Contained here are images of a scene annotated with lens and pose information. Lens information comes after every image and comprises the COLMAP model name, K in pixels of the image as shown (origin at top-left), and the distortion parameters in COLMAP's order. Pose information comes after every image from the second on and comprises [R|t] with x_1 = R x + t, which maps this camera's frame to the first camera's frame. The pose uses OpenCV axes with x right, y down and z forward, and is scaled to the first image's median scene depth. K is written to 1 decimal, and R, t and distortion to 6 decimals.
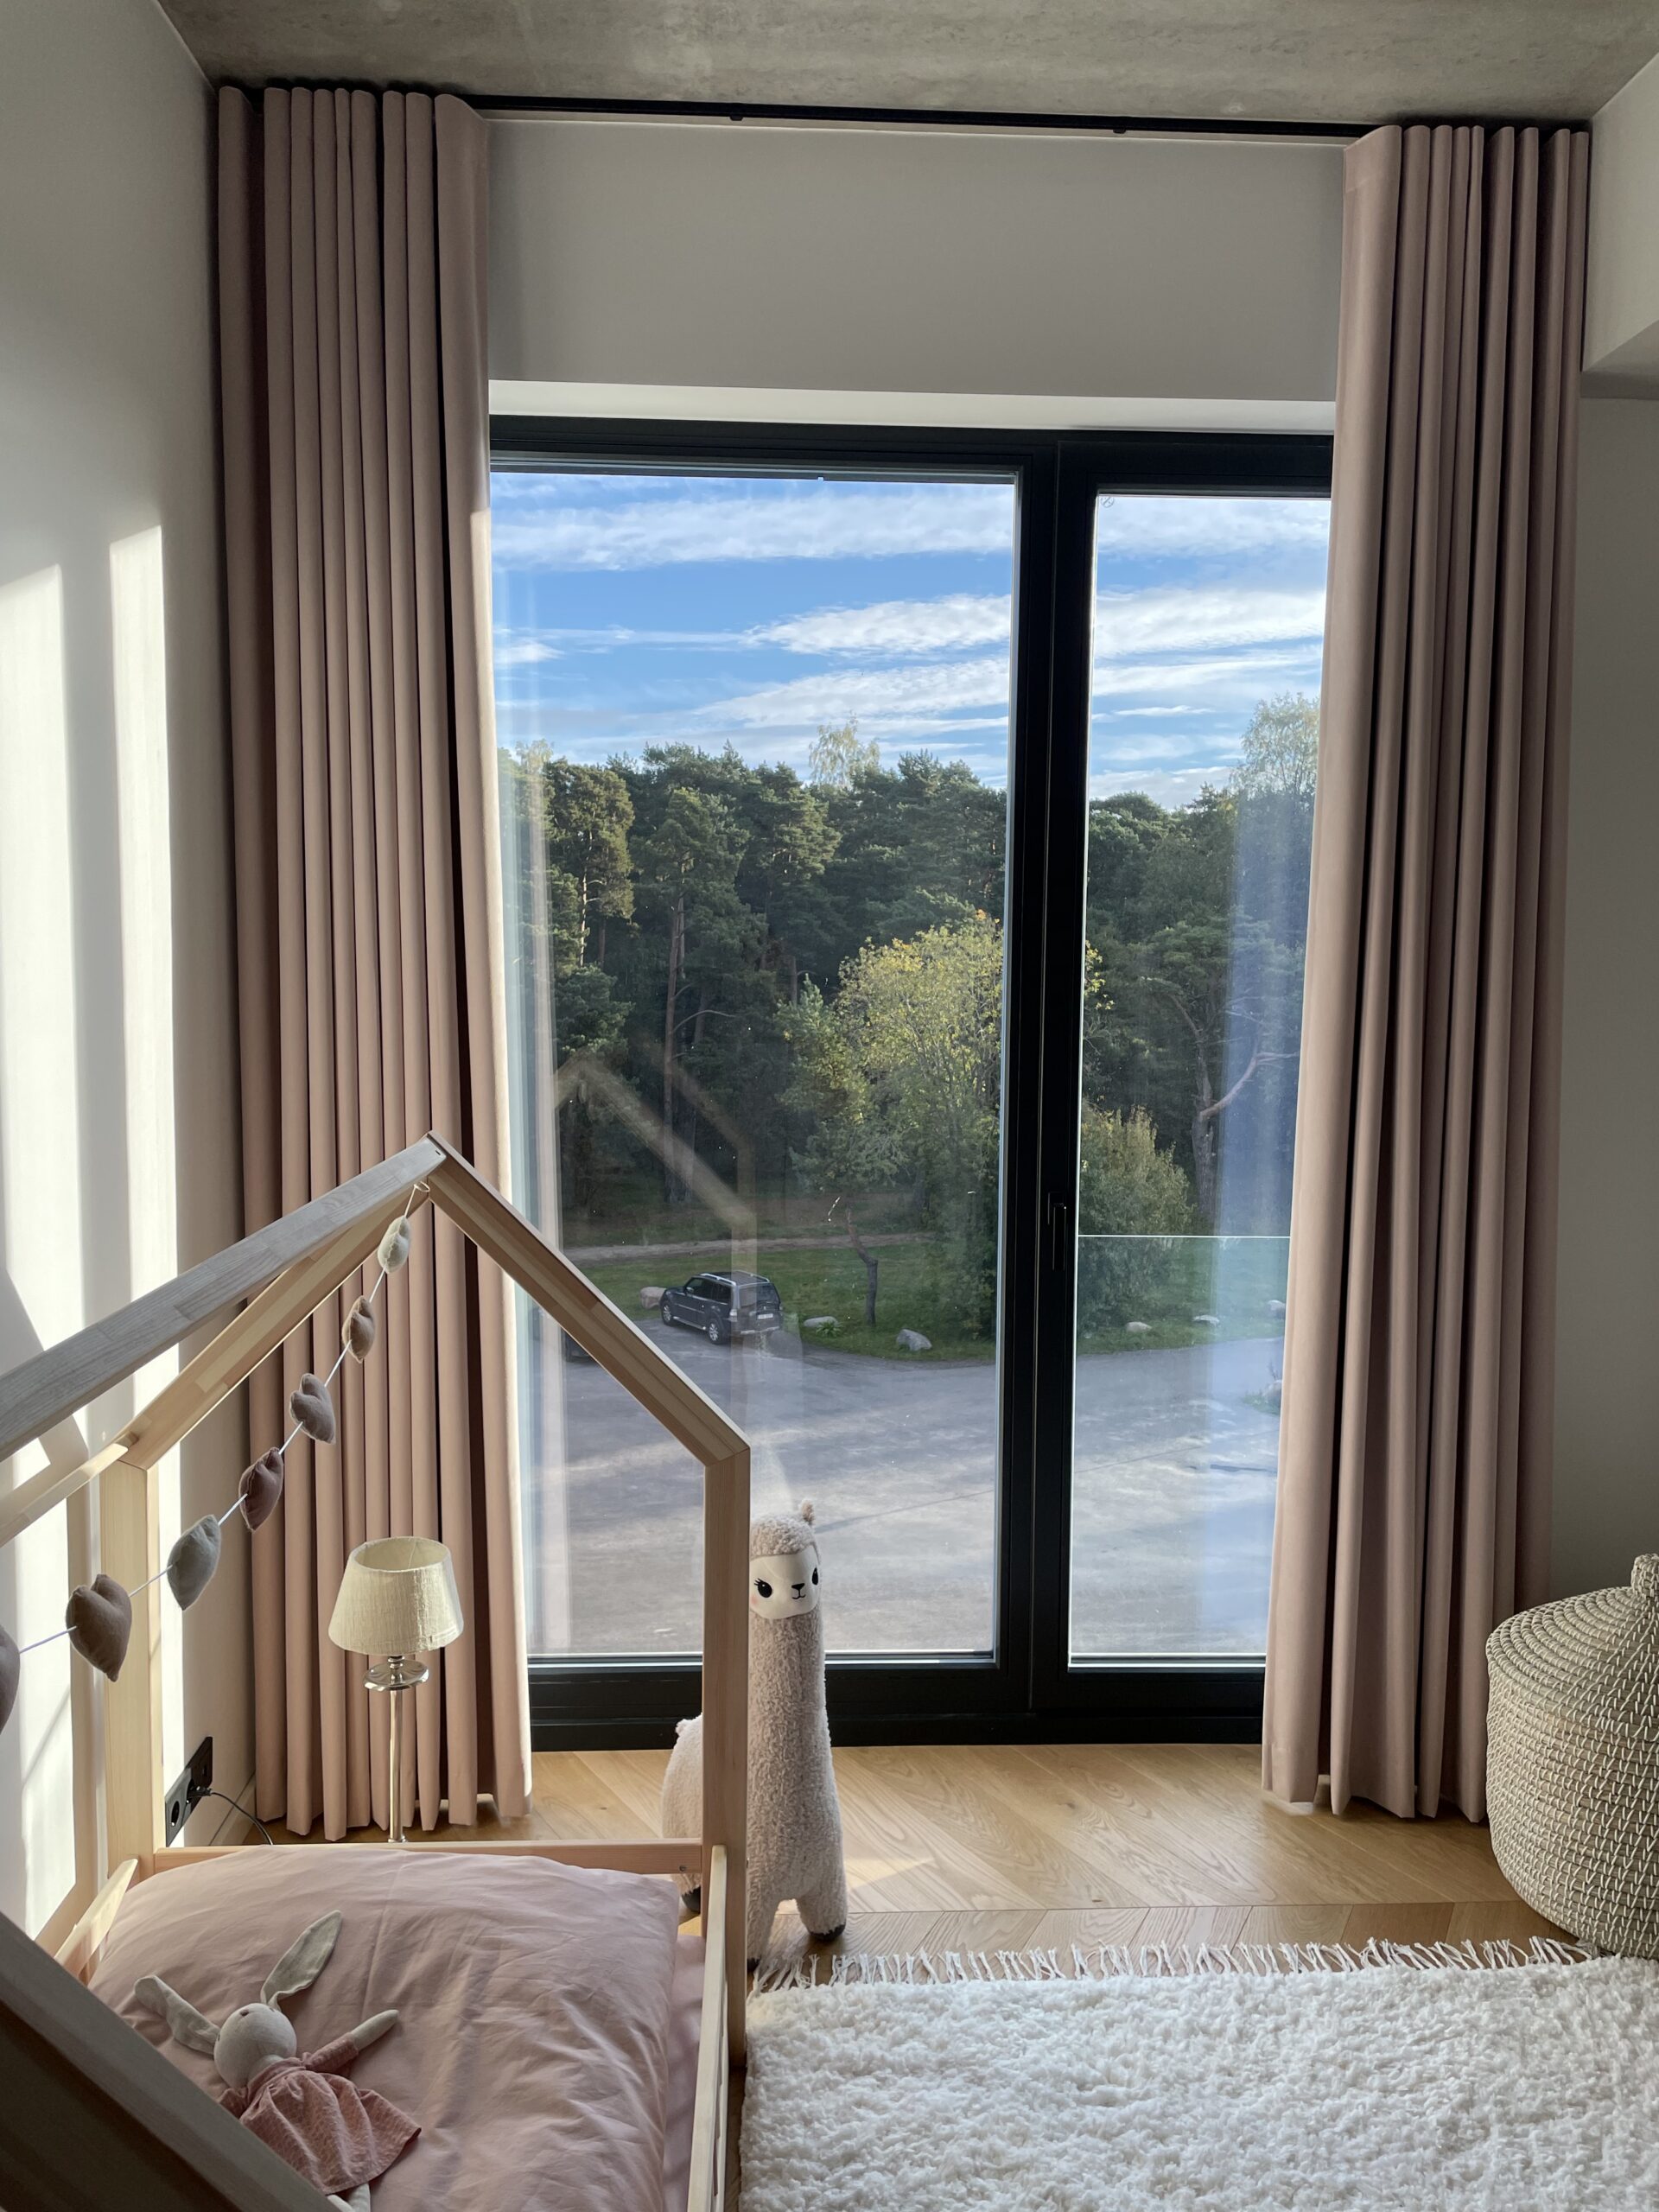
lens RADIAL K [[1656.4, 0, 830.6], [0, 1656.4, 1102.9], [0, 0, 1]] dist [-0.003195, -0.017461]
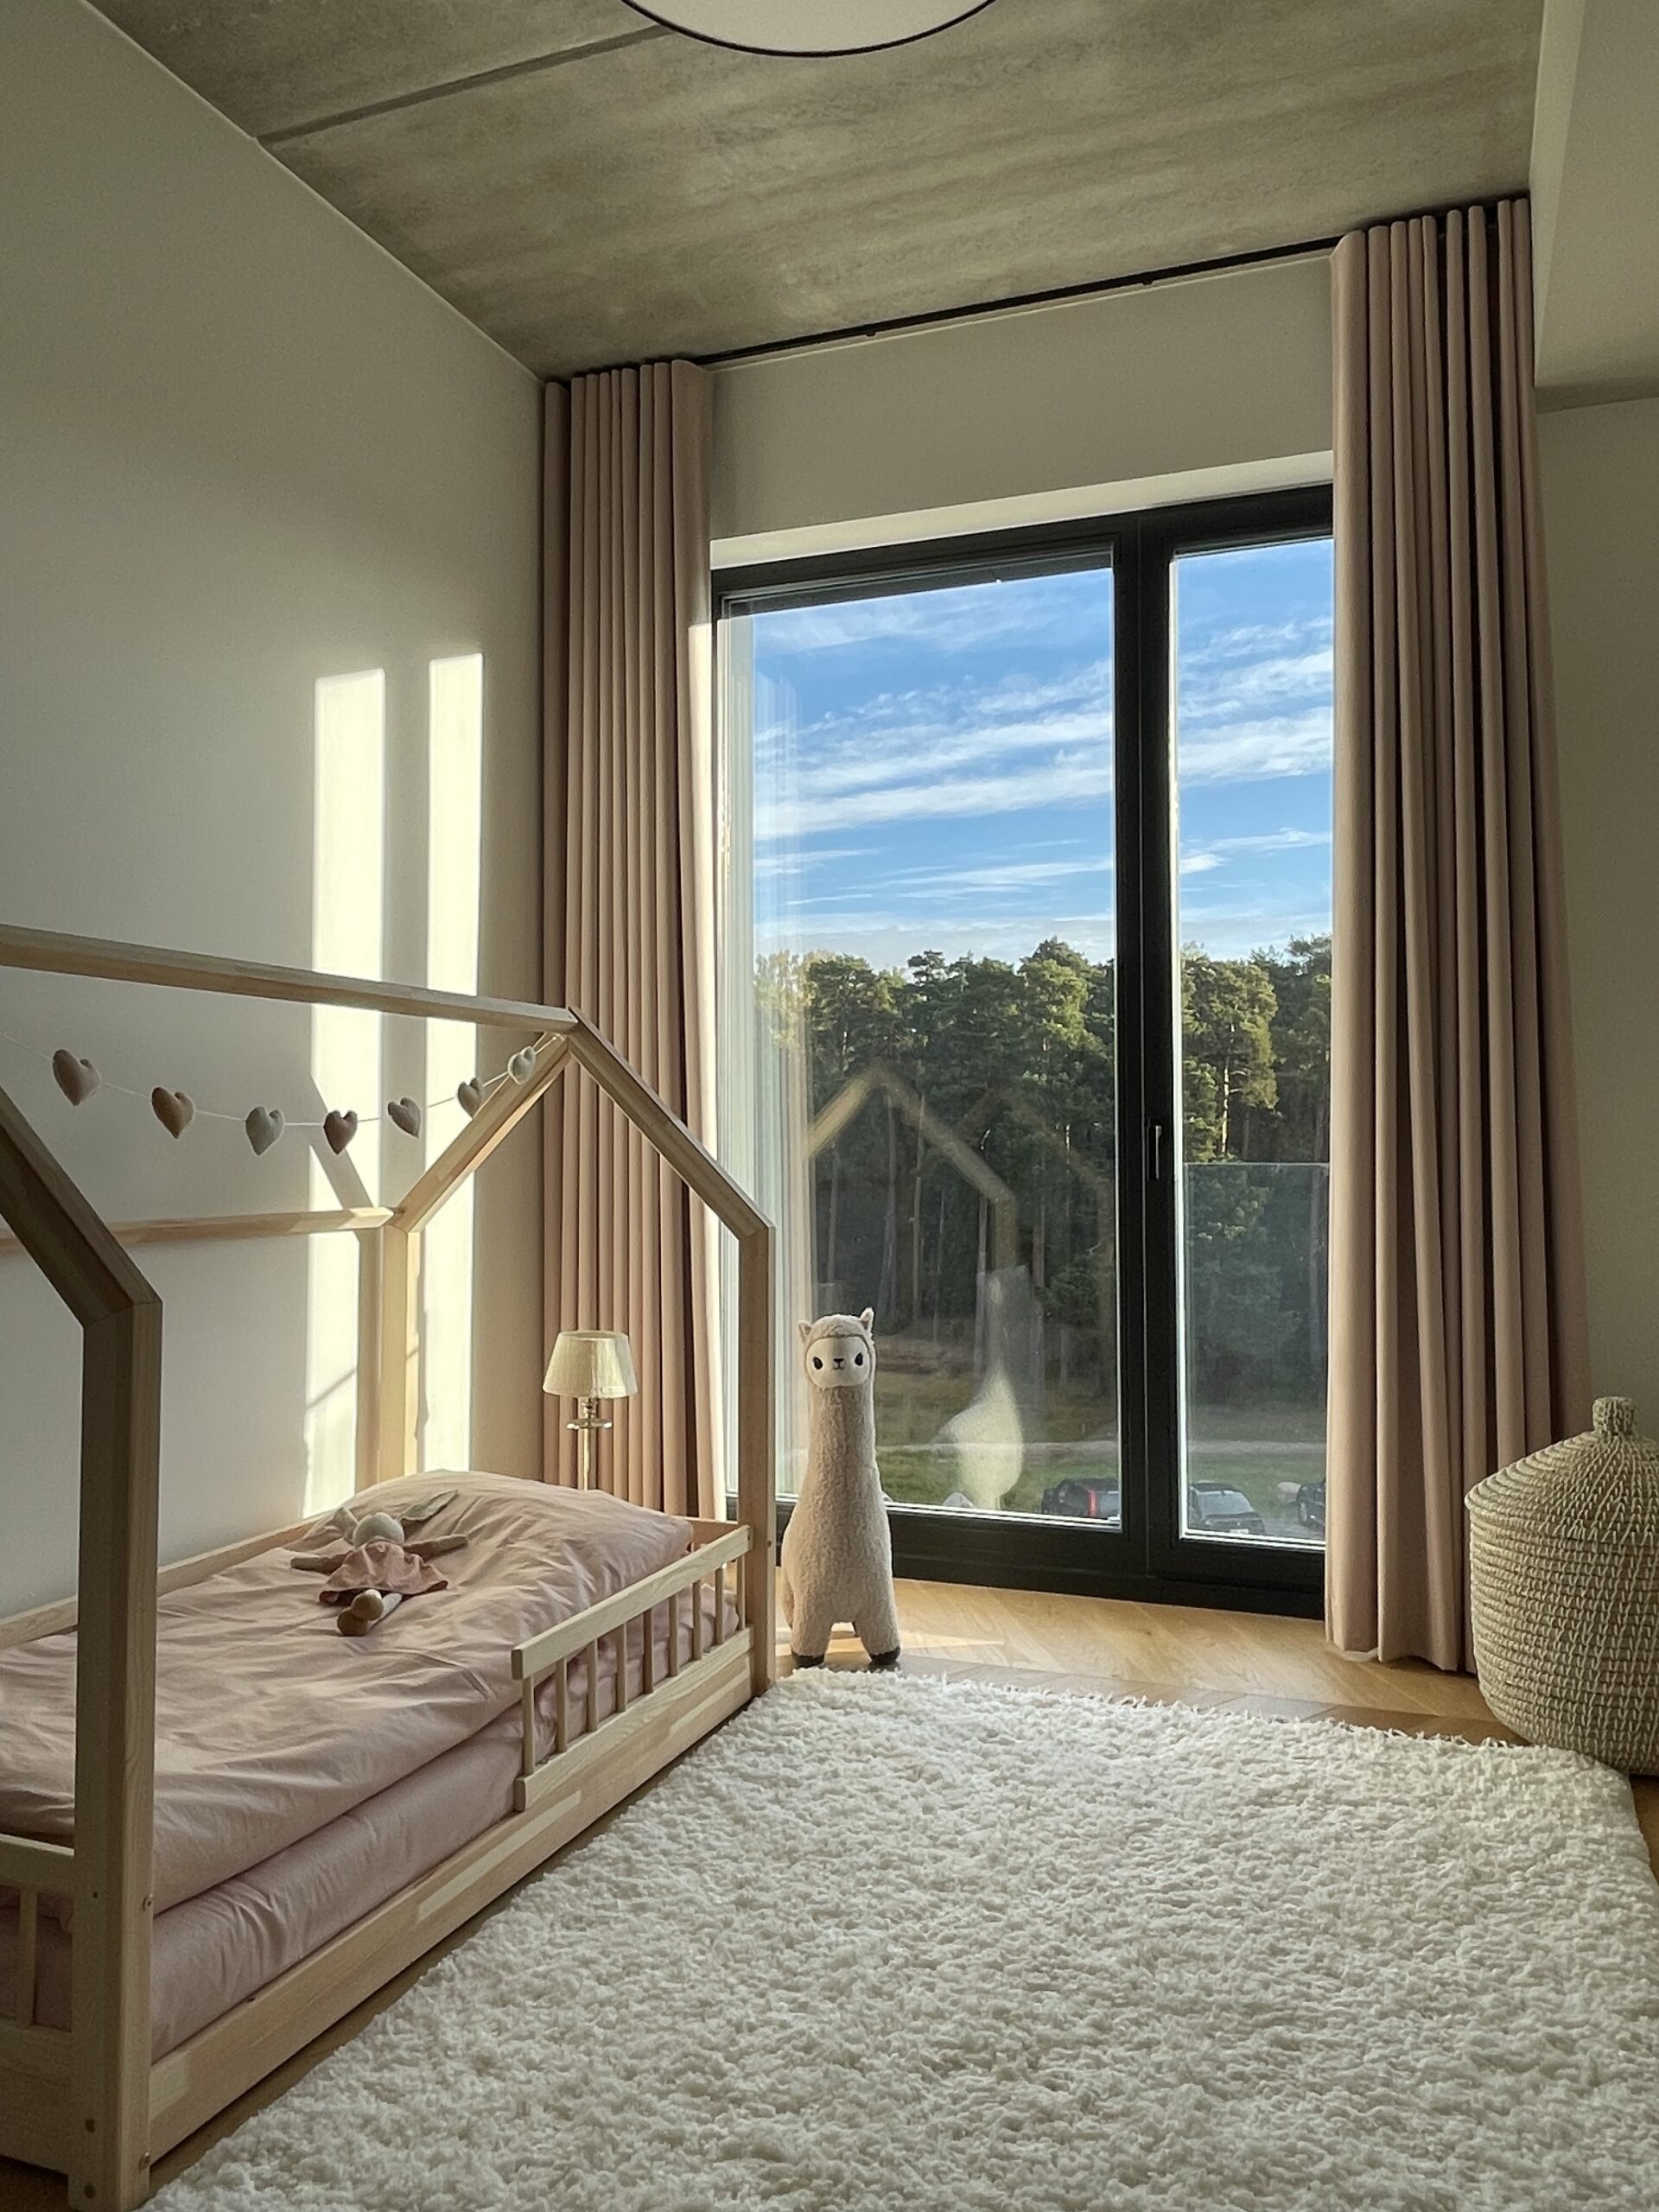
lens RADIAL K [[1646.5, 0, 826.0], [0, 1646.5, 1105.6], [0, 0, 1]] dist [-0.000690, -0.003436]
pose [[0.920843, -0.022944, -0.389258, 0.413239], [-0.024327, 0.992942, -0.116076, 0.203391], [0.389174, 0.116358, 0.913786, -0.202383]]
